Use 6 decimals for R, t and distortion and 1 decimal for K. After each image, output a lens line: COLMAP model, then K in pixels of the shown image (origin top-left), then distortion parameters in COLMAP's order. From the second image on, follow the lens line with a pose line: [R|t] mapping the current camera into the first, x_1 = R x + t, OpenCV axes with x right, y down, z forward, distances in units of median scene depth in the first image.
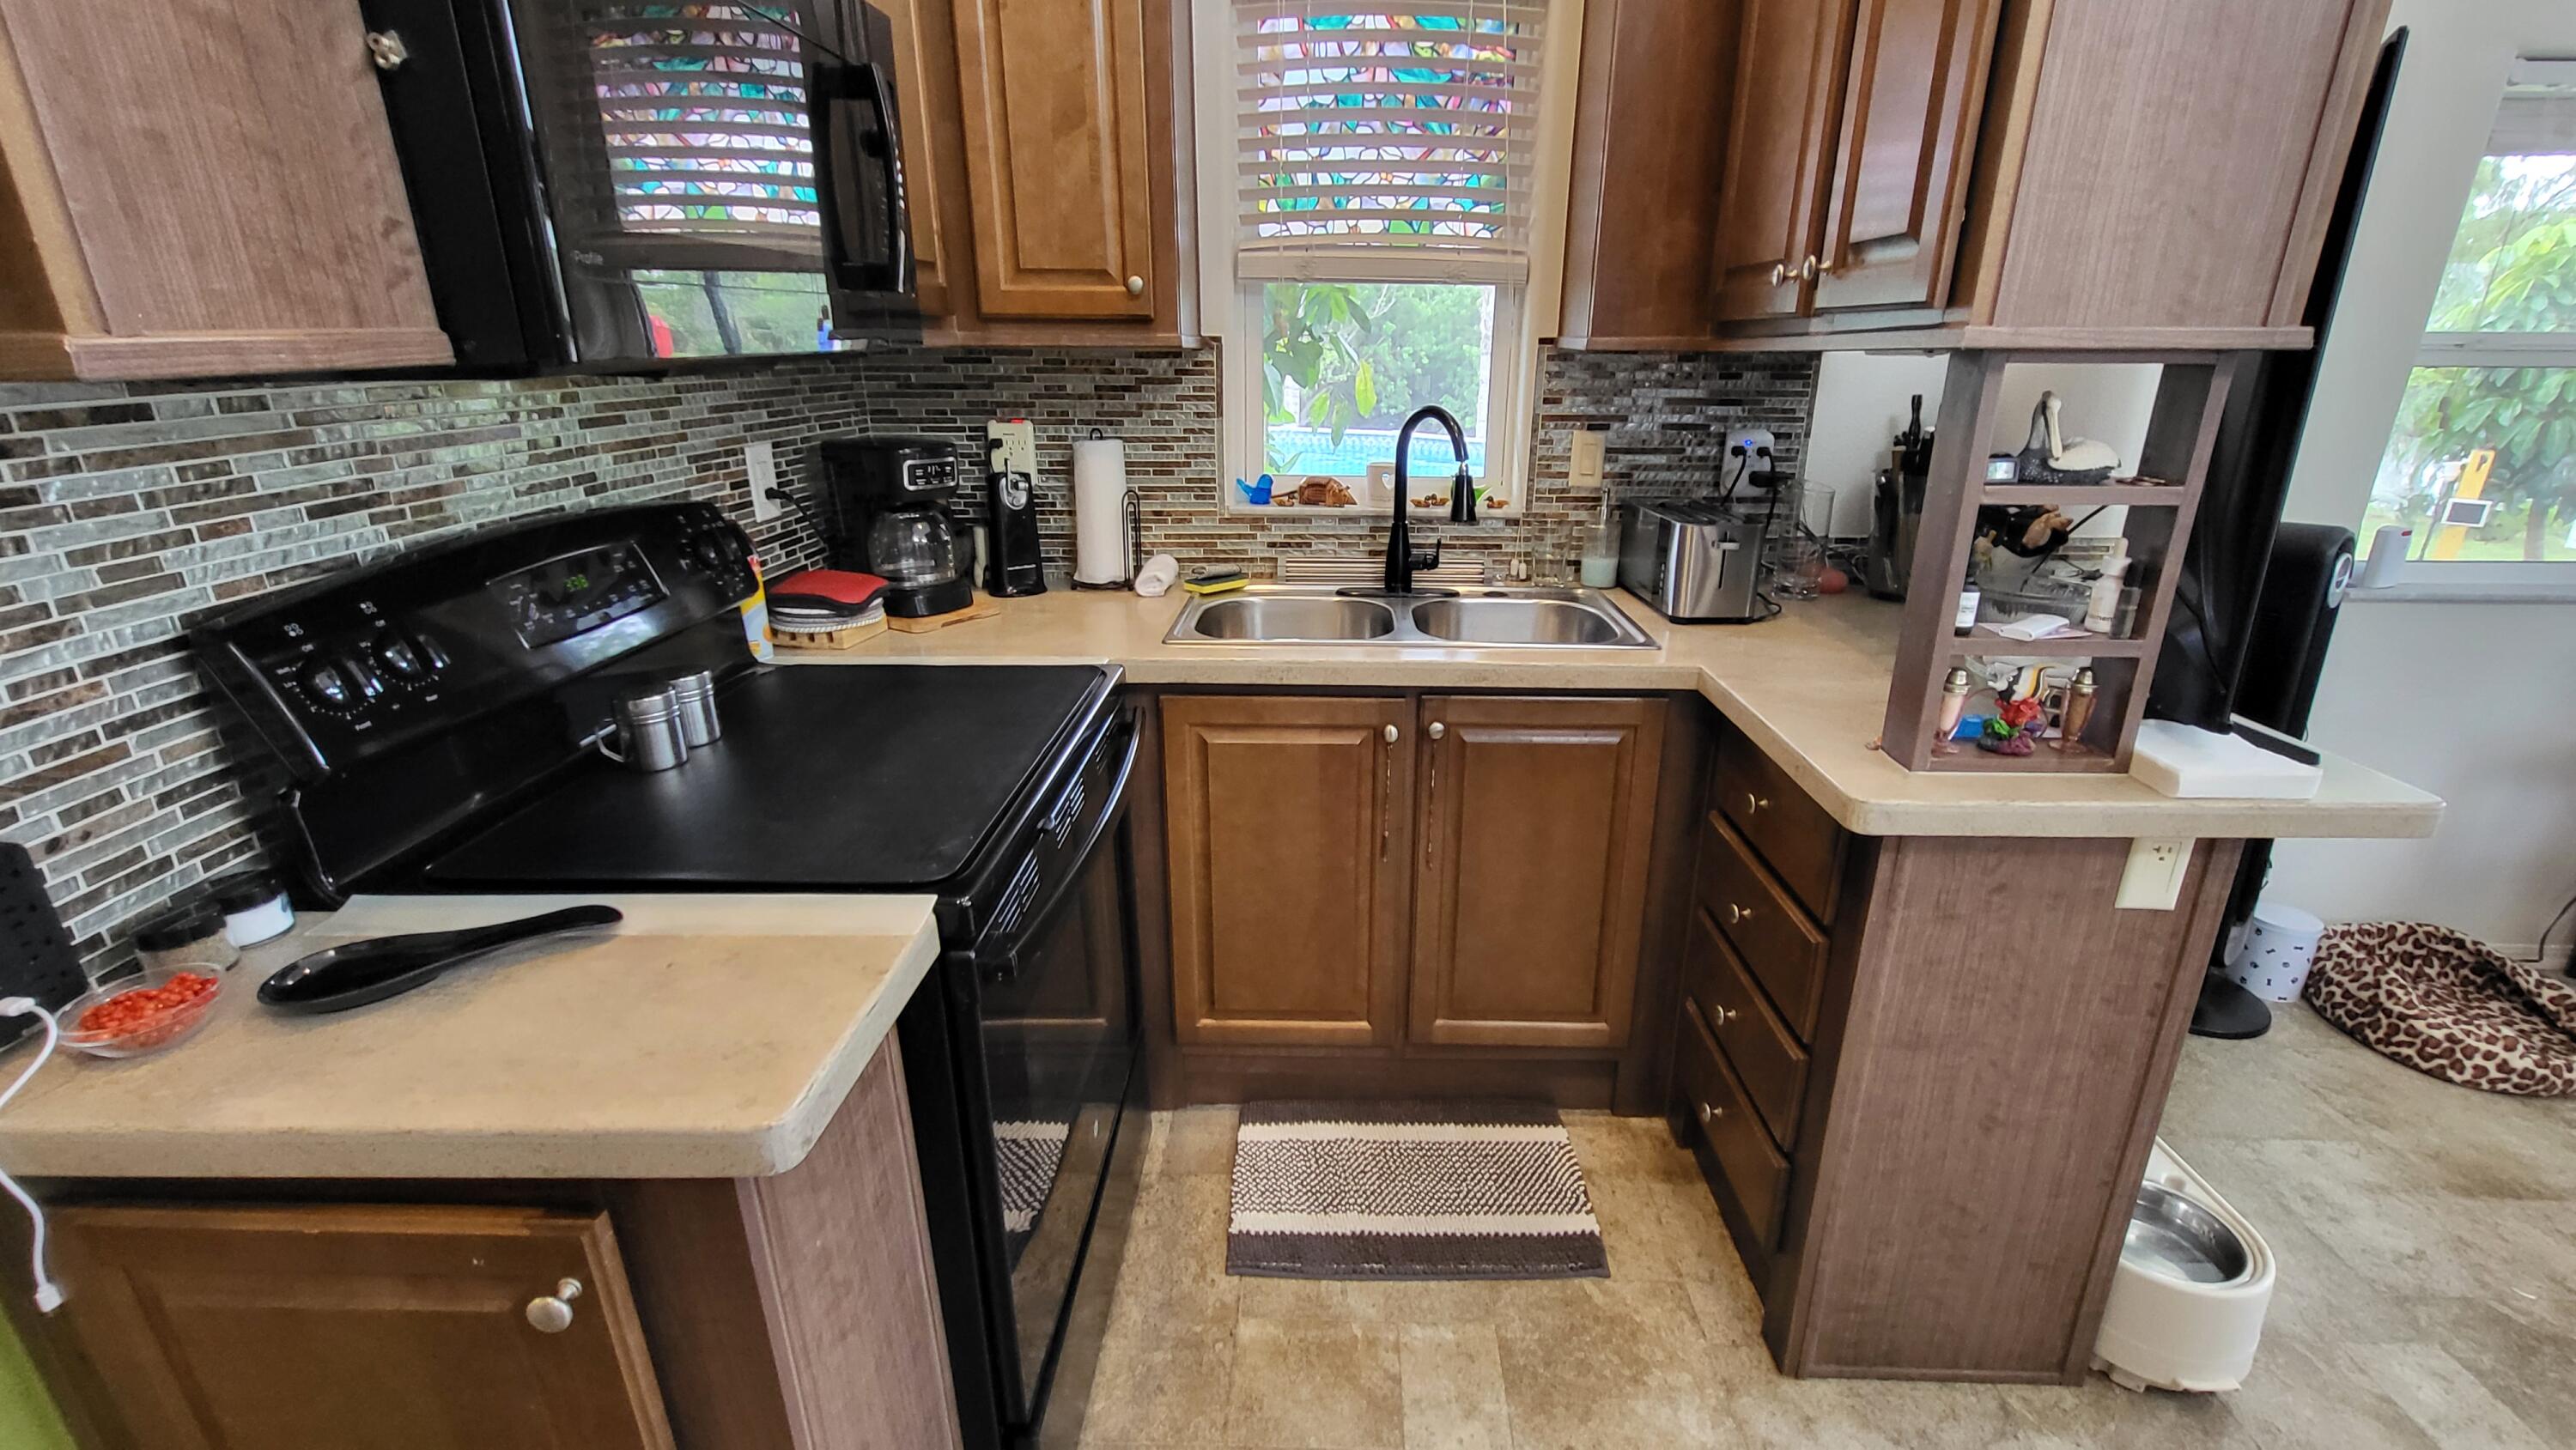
lens RADIAL K [[1089.1, 0, 1318.3], [0, 1089.1, 712.6], [0, 0, 1]] dist [0.008263, 0.000276]
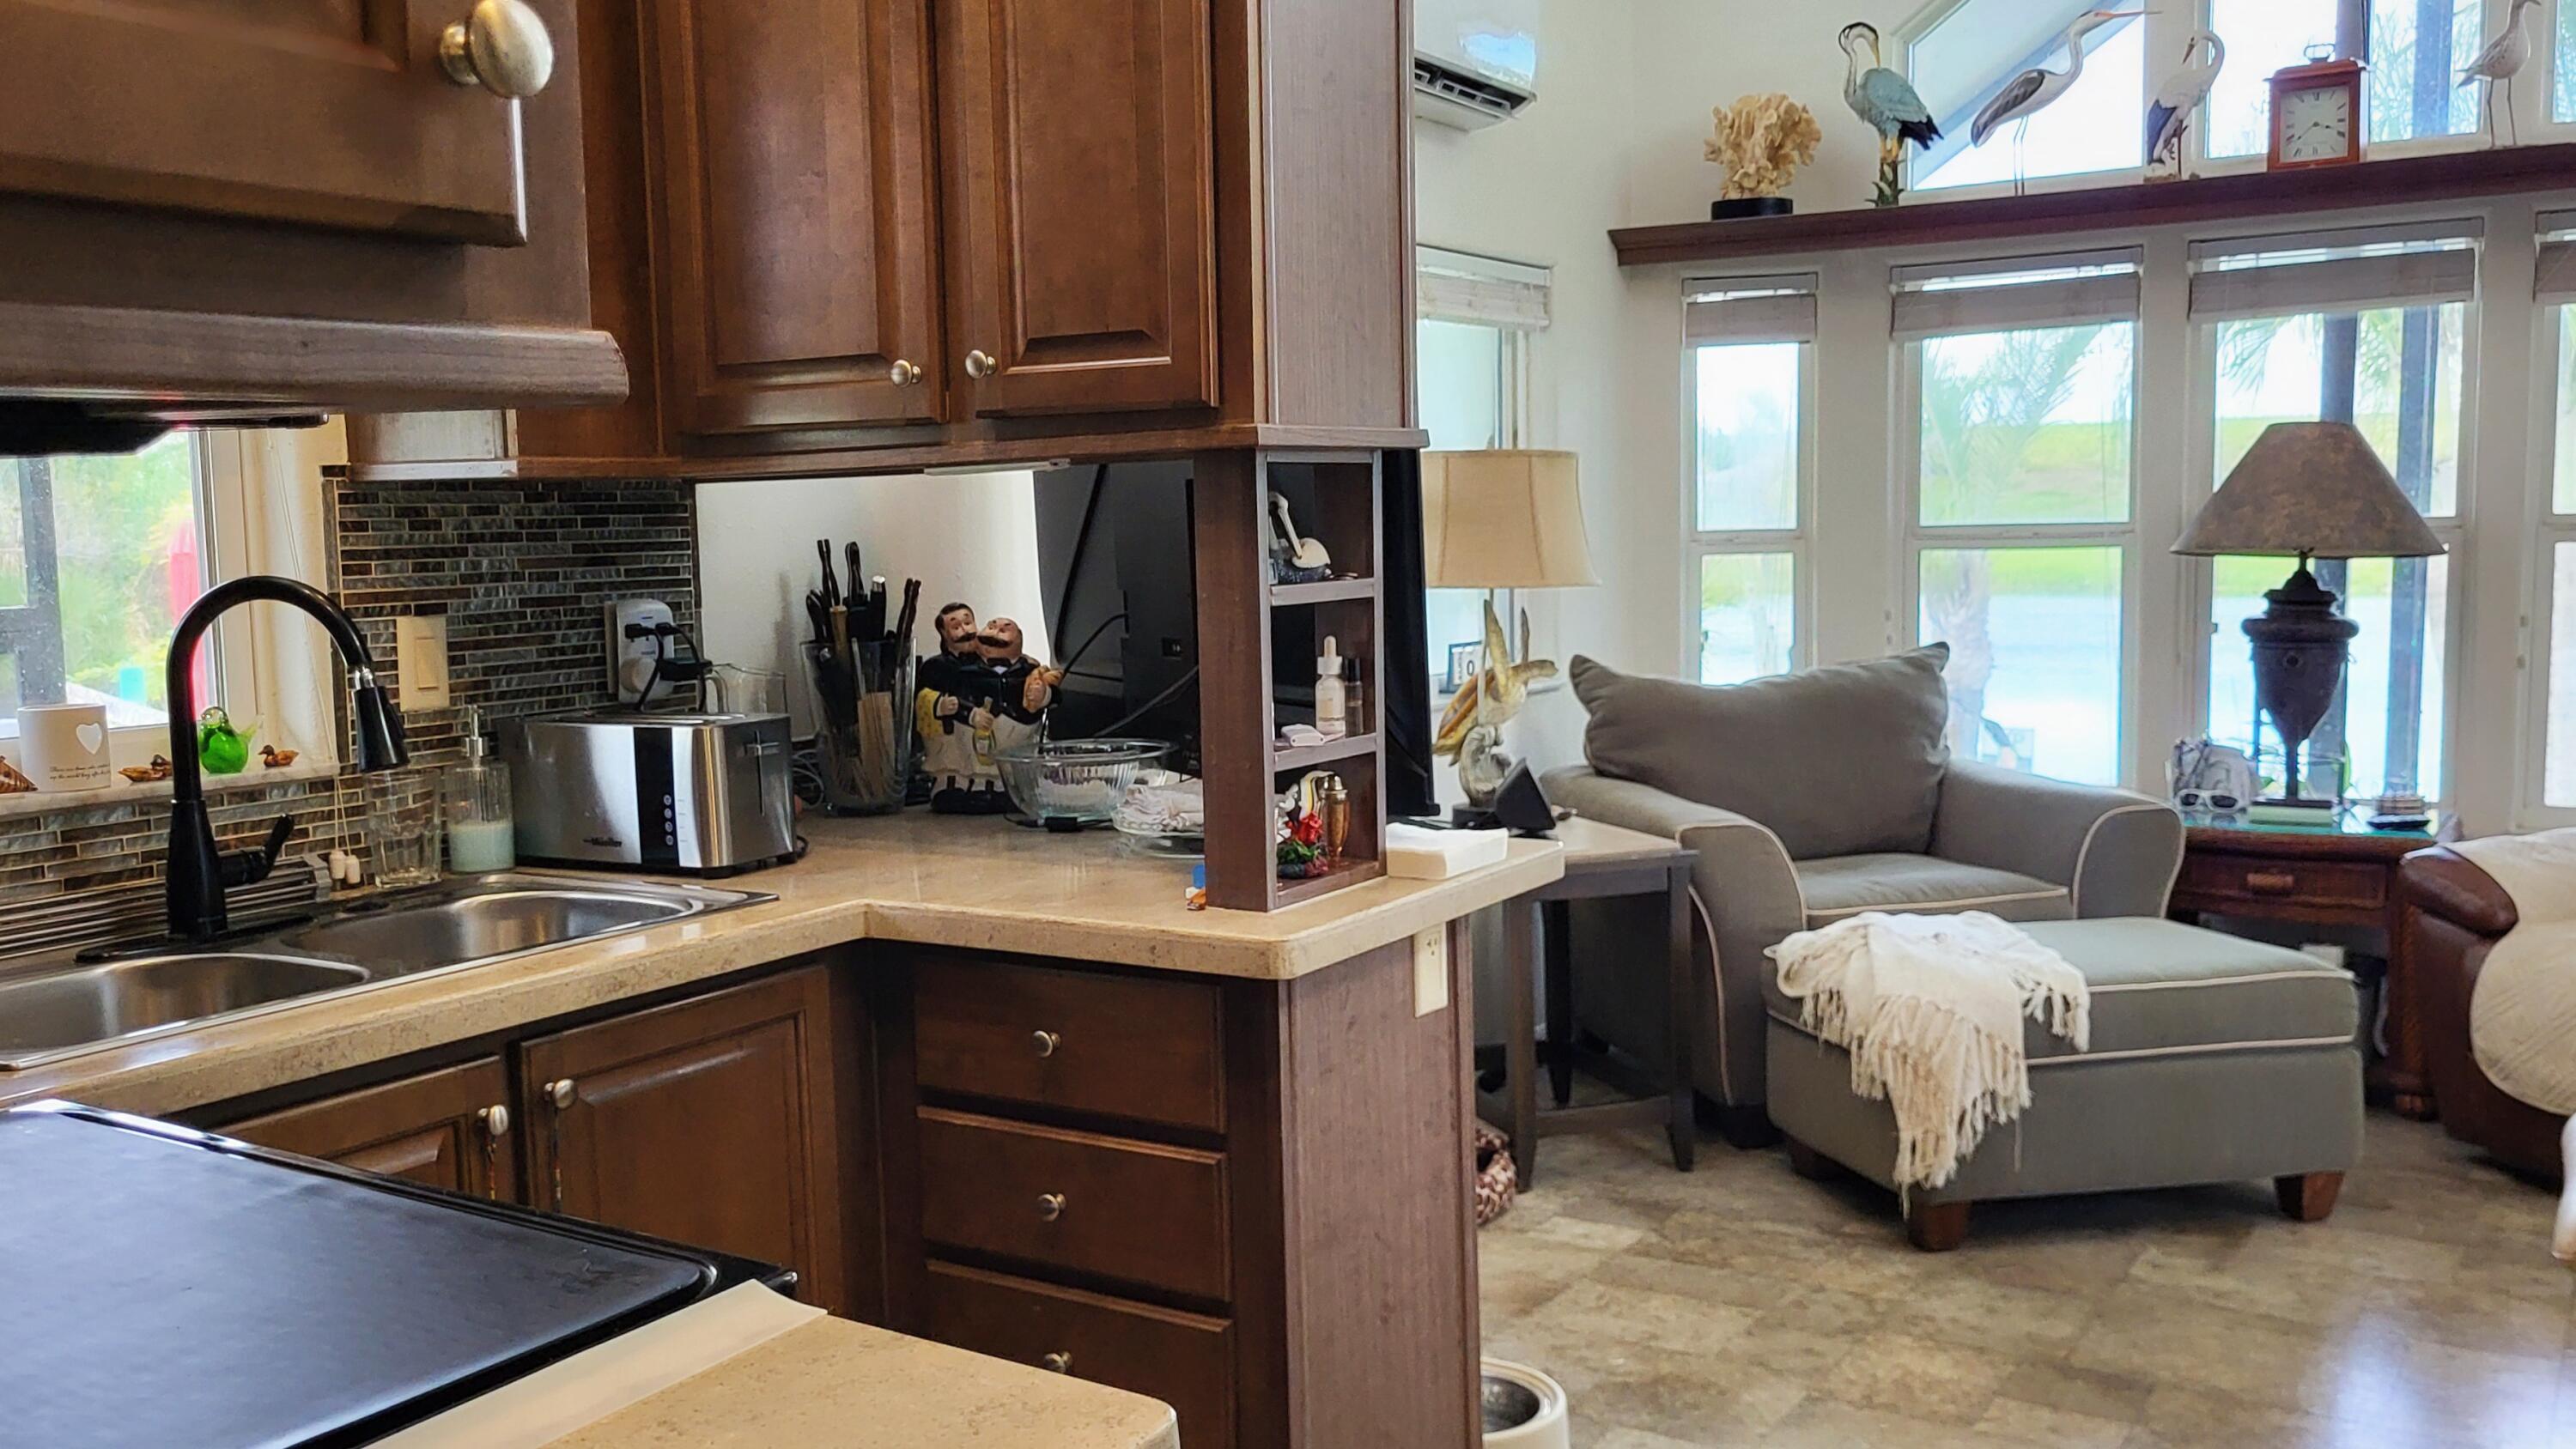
lens RADIAL K [[2269.5, 0, 1268.7], [0, 2269.5, 713.2], [0, 0, 1]] dist [0.018464, 0.005422]
pose [[0.508769, -0.093036, 0.855861, -0.692274], [0.302742, 0.949981, -0.076698, 0.029608], [-0.805917, 0.298127, 0.511487, 0.020072]]
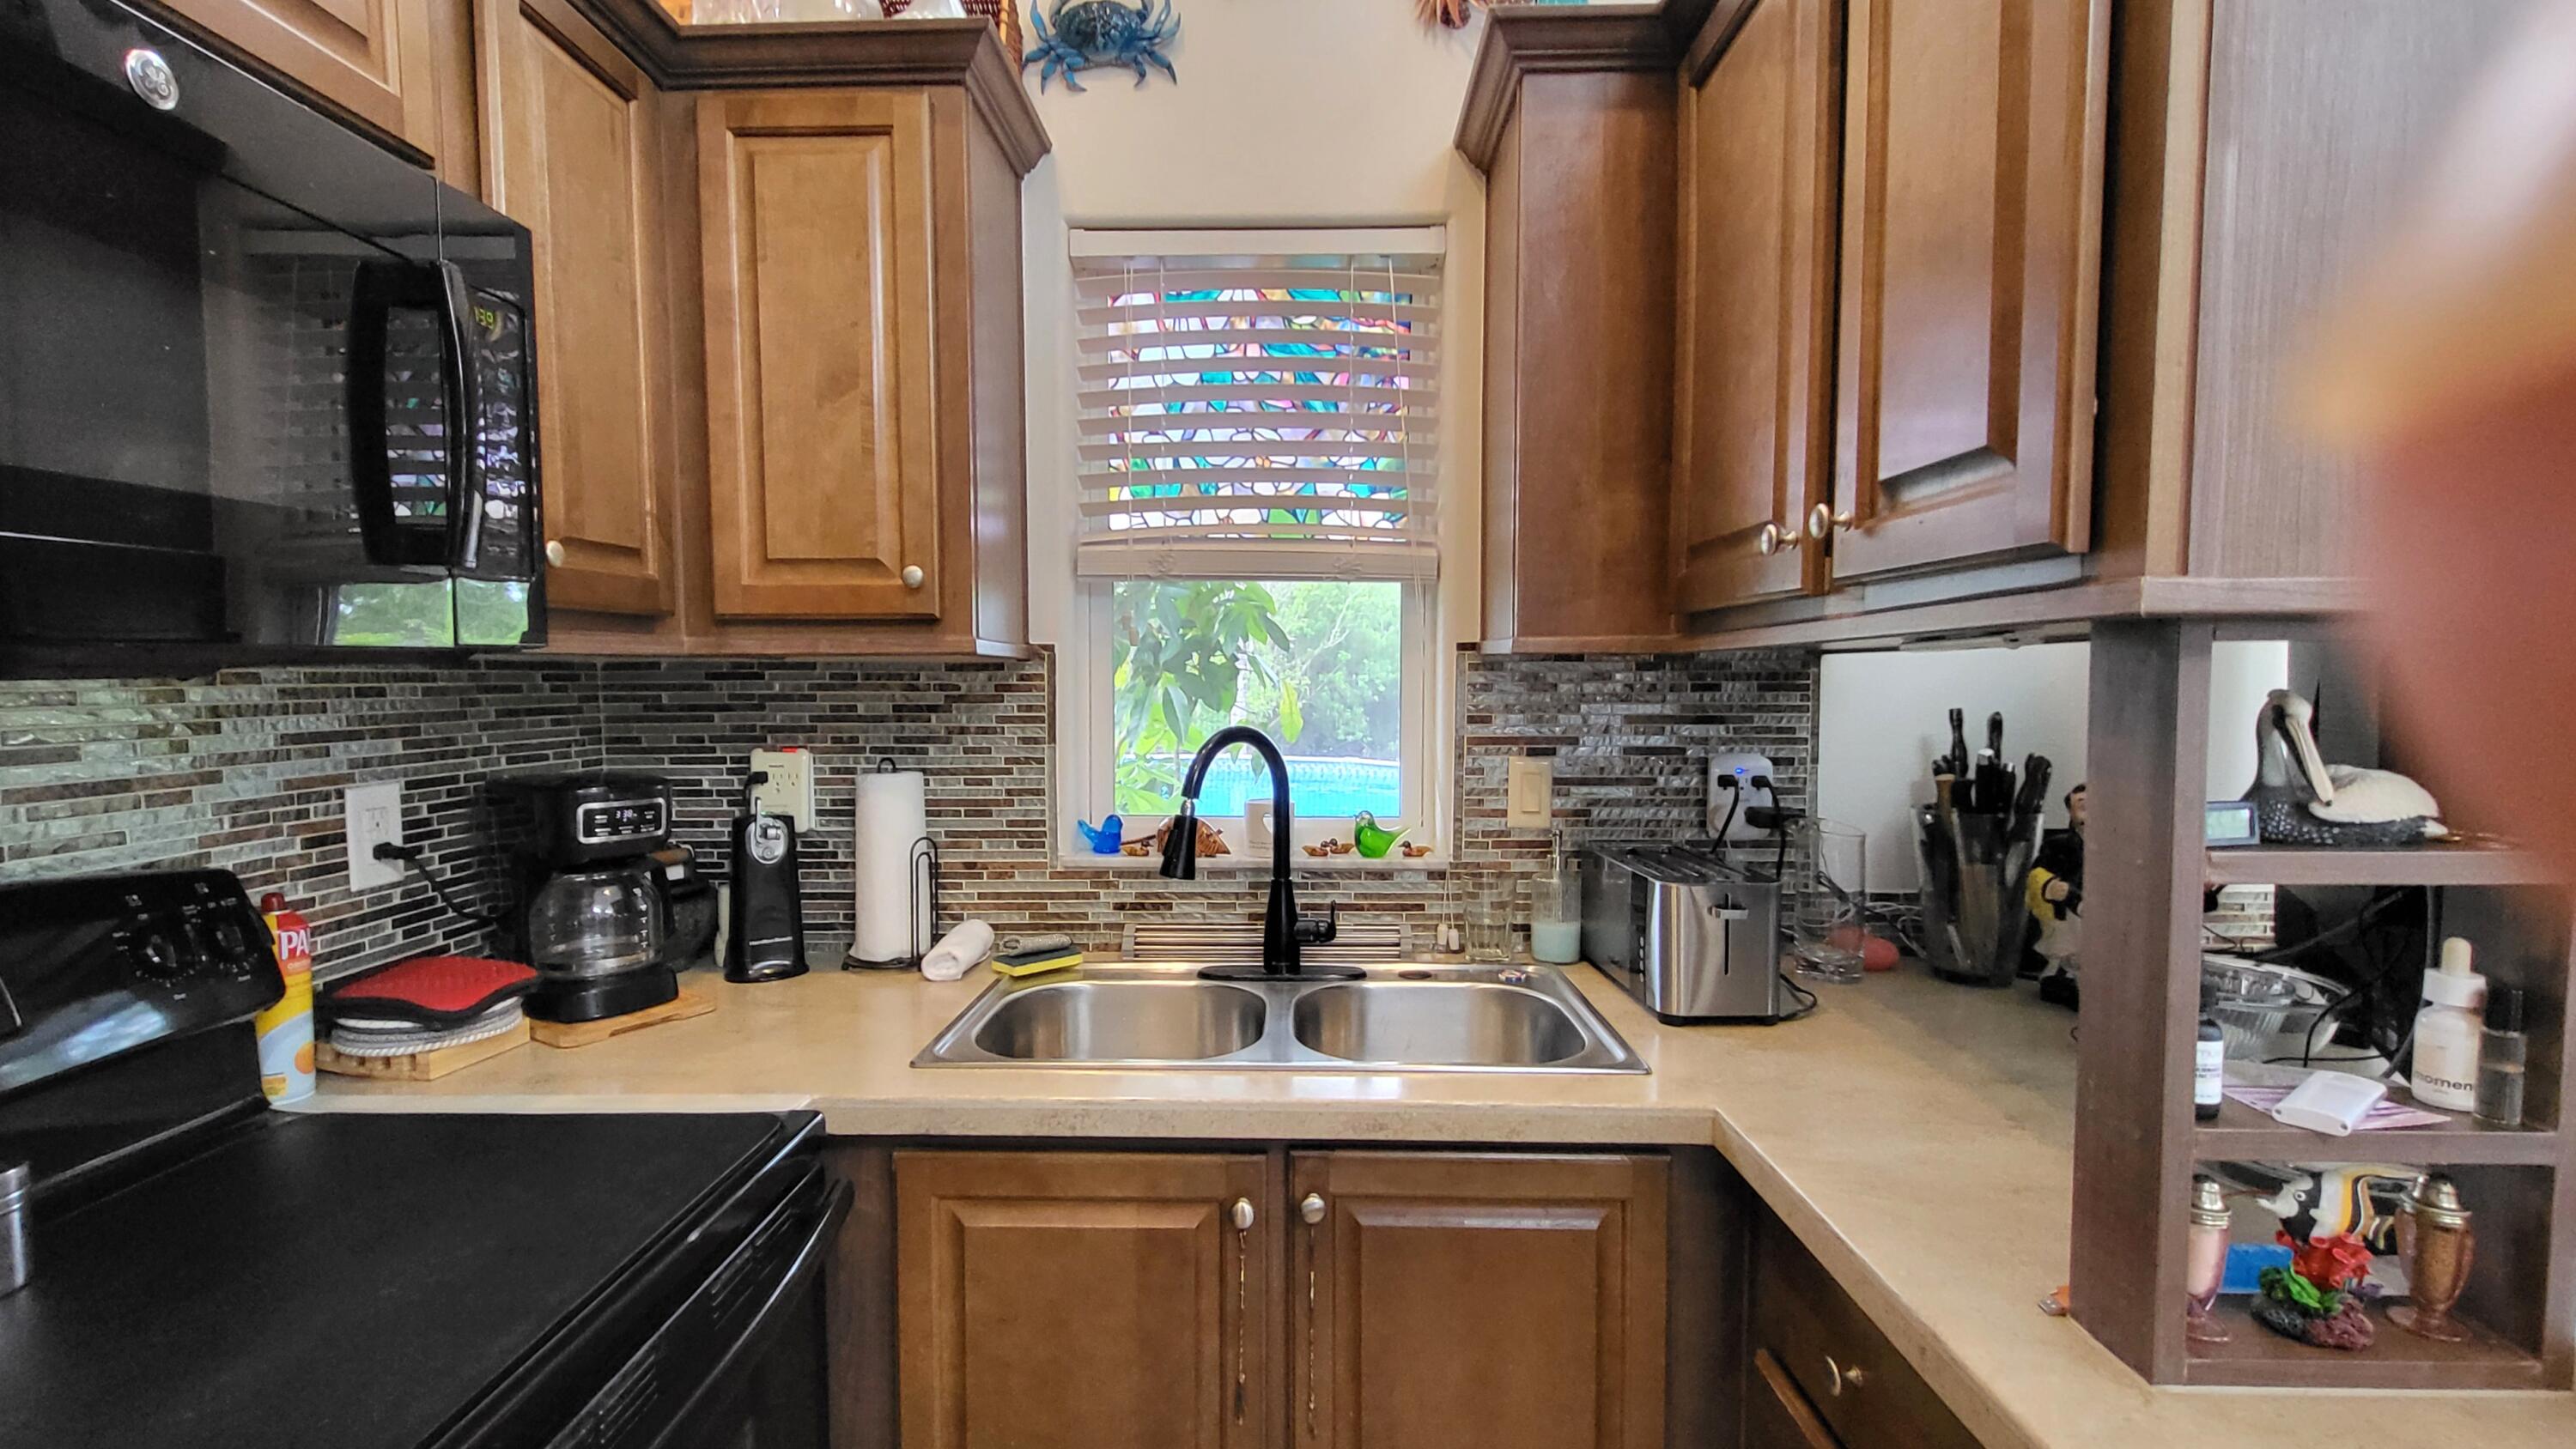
lens RADIAL K [[1128.1, 0, 1270.2], [0, 1128.1, 735.6], [0, 0, 1]] dist [0.001670, -0.000107]
pose [[0.999910, -0.007746, -0.010962, 0.089348], [0.004519, 0.963276, -0.268477, -0.071945], [0.012639, 0.268403, 0.963224, 0.272574]]
